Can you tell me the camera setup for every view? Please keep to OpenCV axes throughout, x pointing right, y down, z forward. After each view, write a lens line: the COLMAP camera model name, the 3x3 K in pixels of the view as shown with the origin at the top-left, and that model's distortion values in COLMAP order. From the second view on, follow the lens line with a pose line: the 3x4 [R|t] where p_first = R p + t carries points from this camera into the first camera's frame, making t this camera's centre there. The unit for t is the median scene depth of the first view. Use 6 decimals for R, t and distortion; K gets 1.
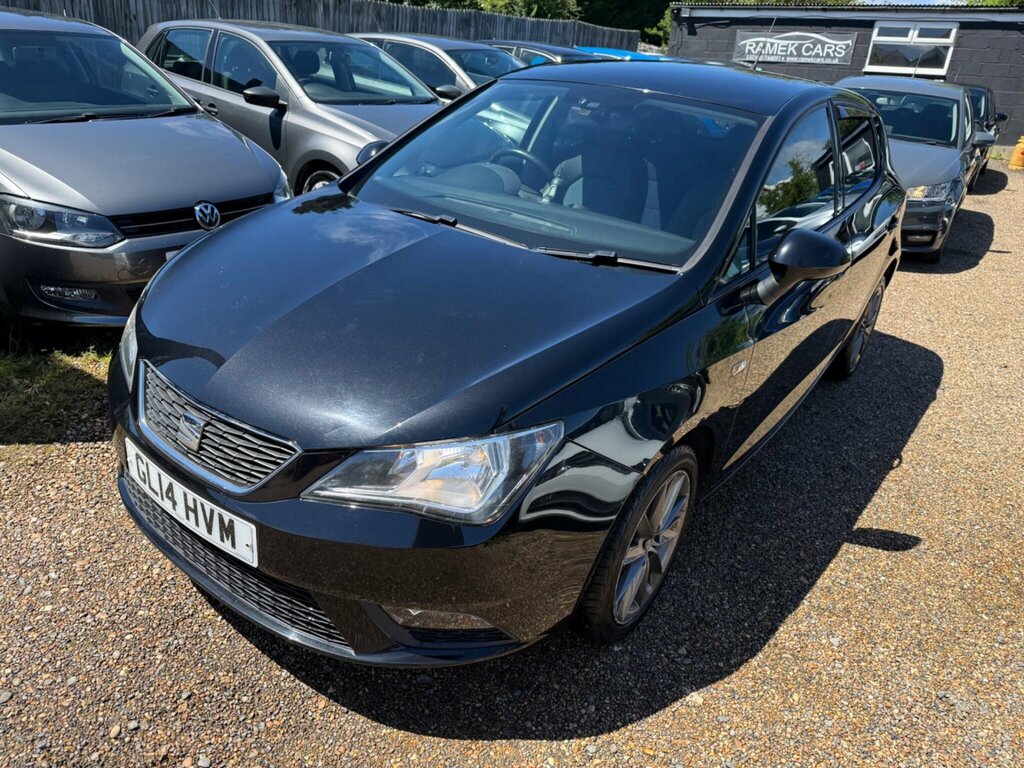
lens RADIAL K [[732.9, 0, 483.4], [0, 732.9, 393.8], [0, 0, 1]] dist [0.014849, -0.020258]
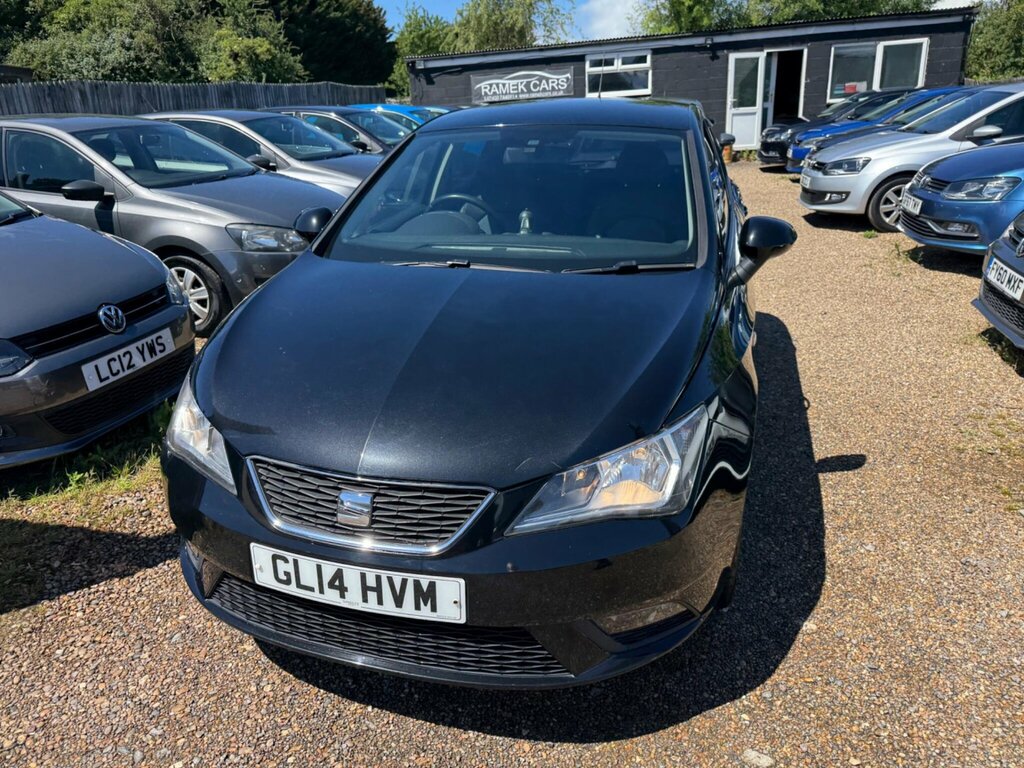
lens RADIAL K [[732.9, 0, 488.3], [0, 732.9, 393.4], [0, 0, 1]] dist [0.014849, -0.020258]
pose [[0.929260, -0.226516, 0.291834, -0.292234], [0.245230, 0.969040, -0.028711, -0.015518], [-0.276295, 0.098247, 0.956038, 0.013037]]
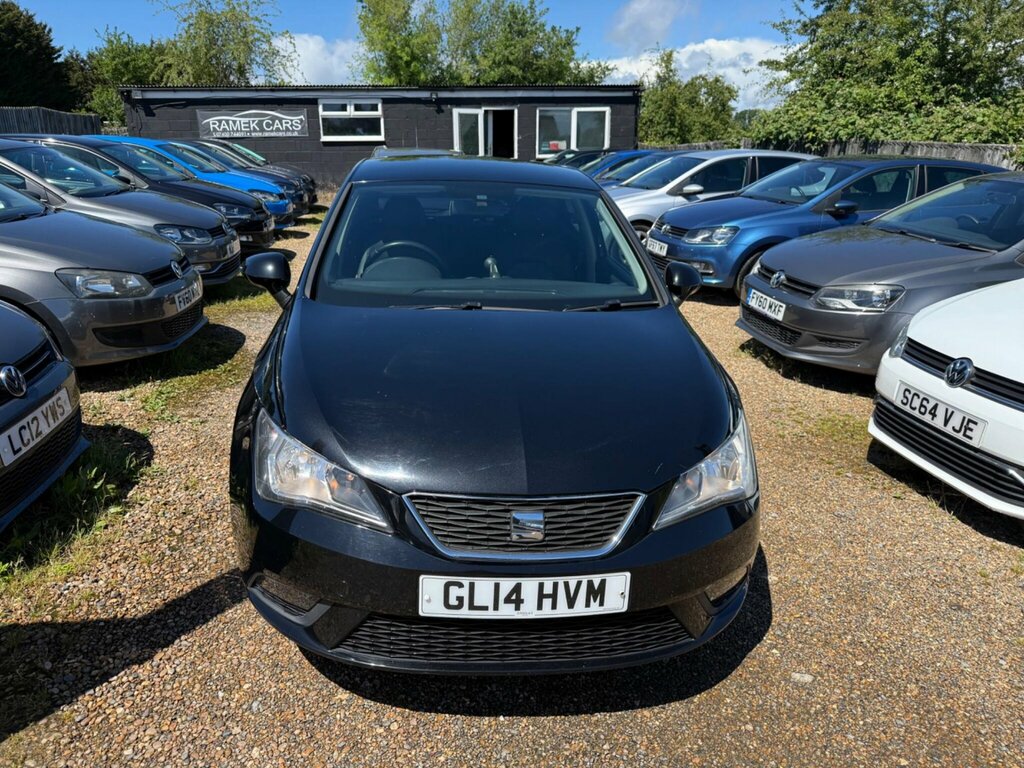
lens RADIAL K [[732.9, 0, 493.4], [0, 732.9, 386.7], [0, 0, 1]] dist [0.014849, -0.020258]
pose [[0.722444, -0.271564, 0.635867, -0.645908], [0.327693, 0.944277, 0.030968, -0.117434], [-0.608844, 0.185996, 0.771177, 0.101421]]
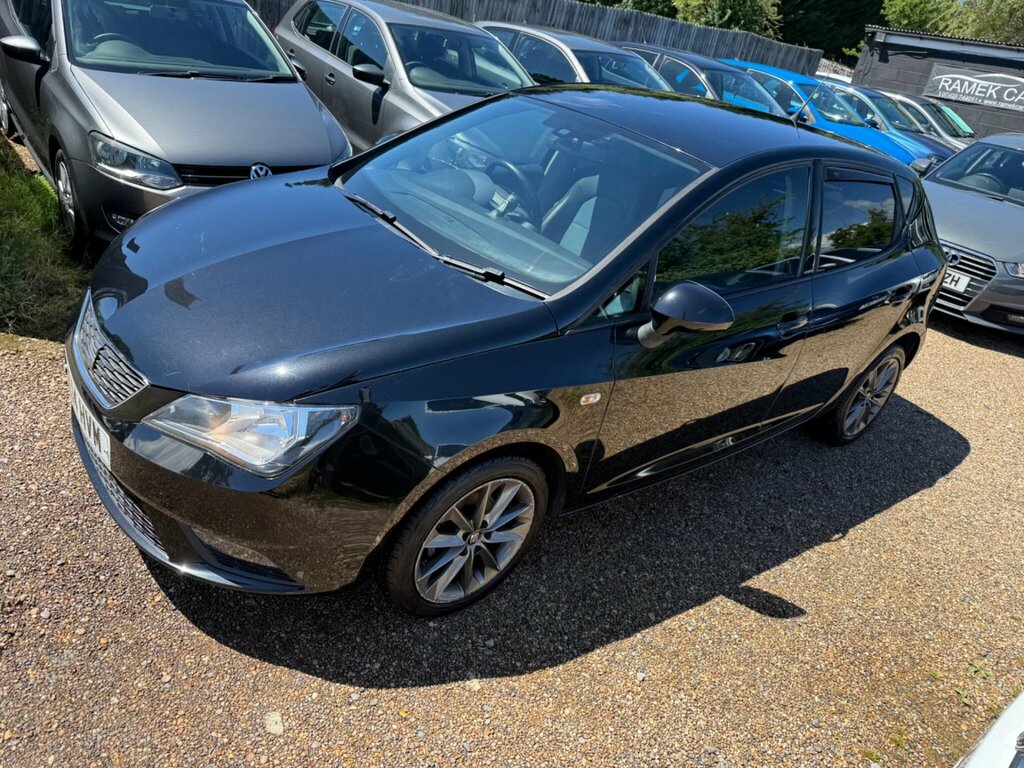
lens RADIAL K [[729.5, 0, 482.4], [0, 729.5, 391.5], [0, 0, 1]] dist [0.017053, -0.018249]
pose [[0.961242, 0.208778, -0.180072, 0.281372], [-0.205695, 0.977960, 0.035842, -0.038112], [0.183586, 0.002587, 0.983000, -0.049850]]
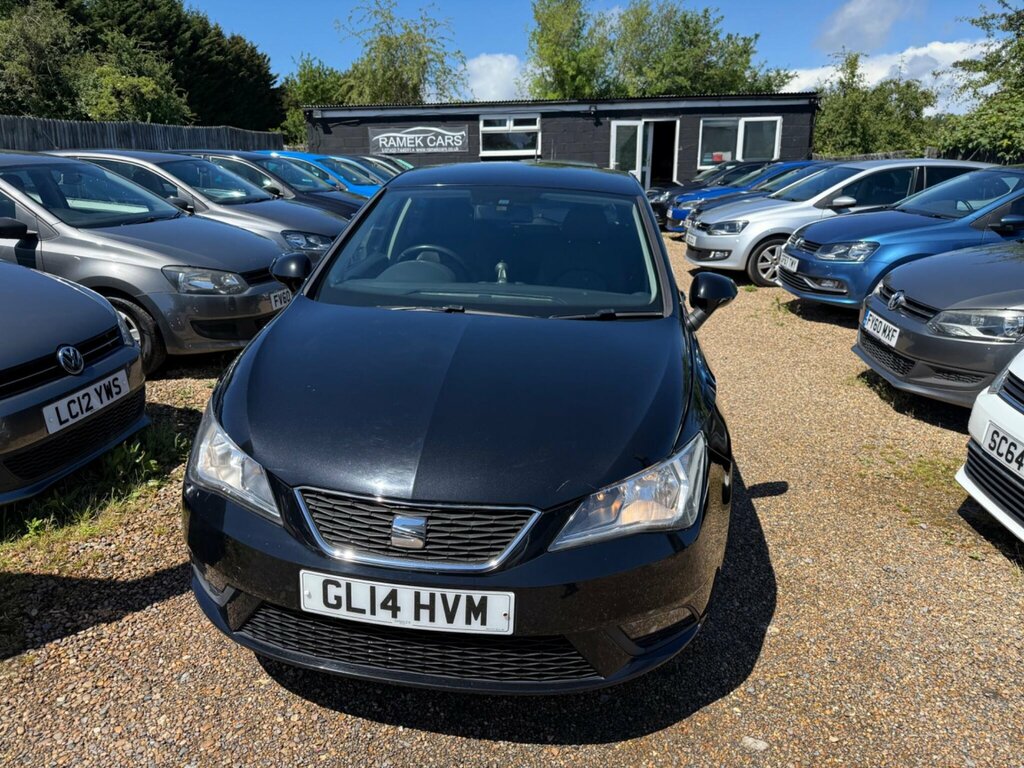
lens RADIAL K [[732.9, 0, 490.2], [0, 732.9, 389.4], [0, 0, 1]] dist [0.014849, -0.020258]
pose [[0.866606, -0.209213, 0.453017, -0.441398], [0.260540, 0.963996, -0.053210, -0.036002], [-0.425574, 0.164141, 0.889912, -0.002594]]
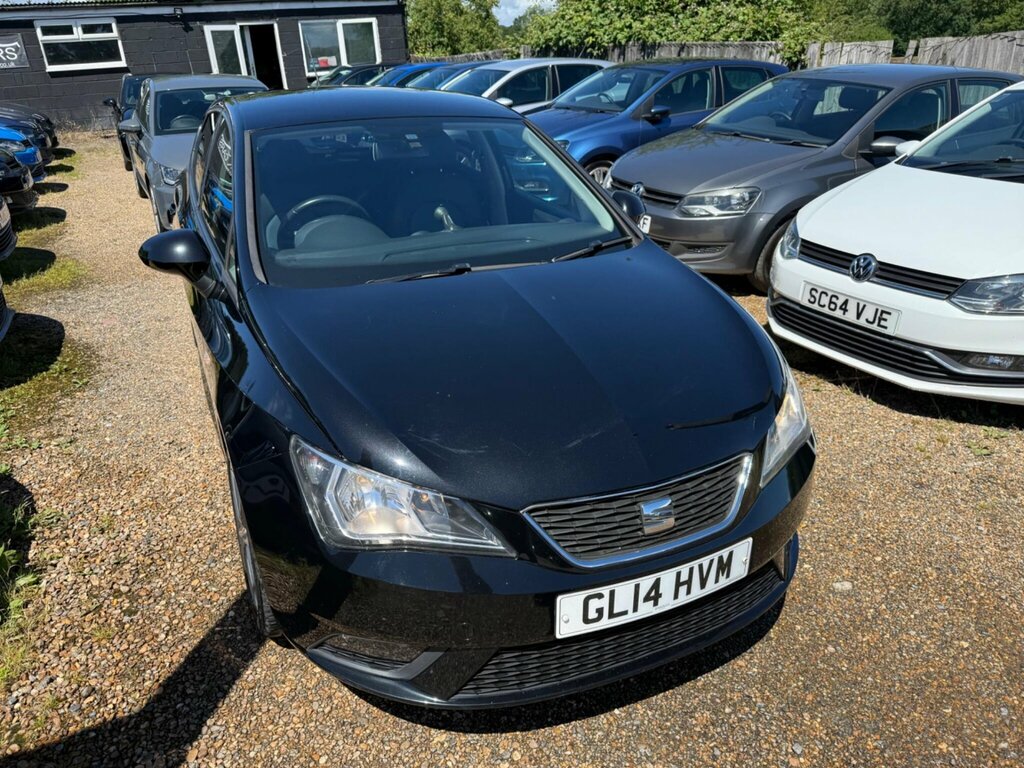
lens RADIAL K [[731.4, 0, 486.9], [0, 731.4, 380.1], [0, 0, 1]] dist [0.009121, -0.014199]
pose [[0.466432, -0.435122, 0.770136, -0.713560], [0.435666, 0.870728, 0.228096, -0.259563], [-0.769829, 0.229131, 0.595703, 0.339236]]
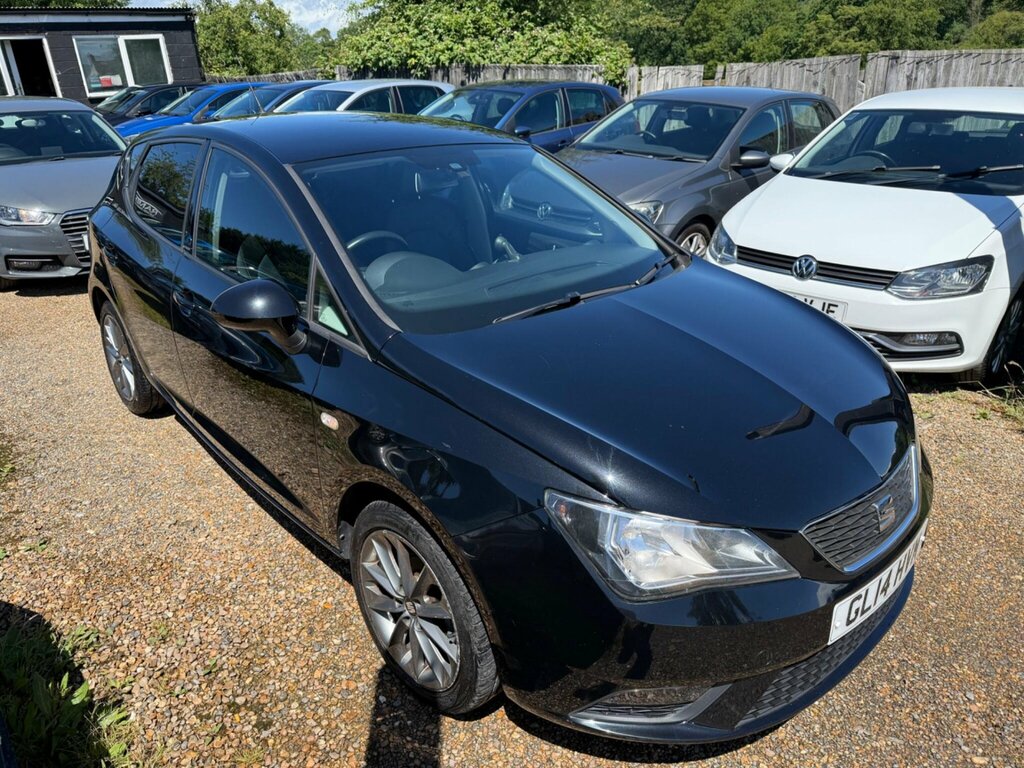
lens RADIAL K [[721.8, 0, 497.6], [0, 721.8, 389.6], [0, 0, 1]] dist [0.009537, -0.015854]
pose [[0.176105, -0.468105, 0.865947, -0.794299], [0.453451, 0.819379, 0.350714, -0.428552], [-0.873710, 0.330902, 0.356559, 0.644590]]
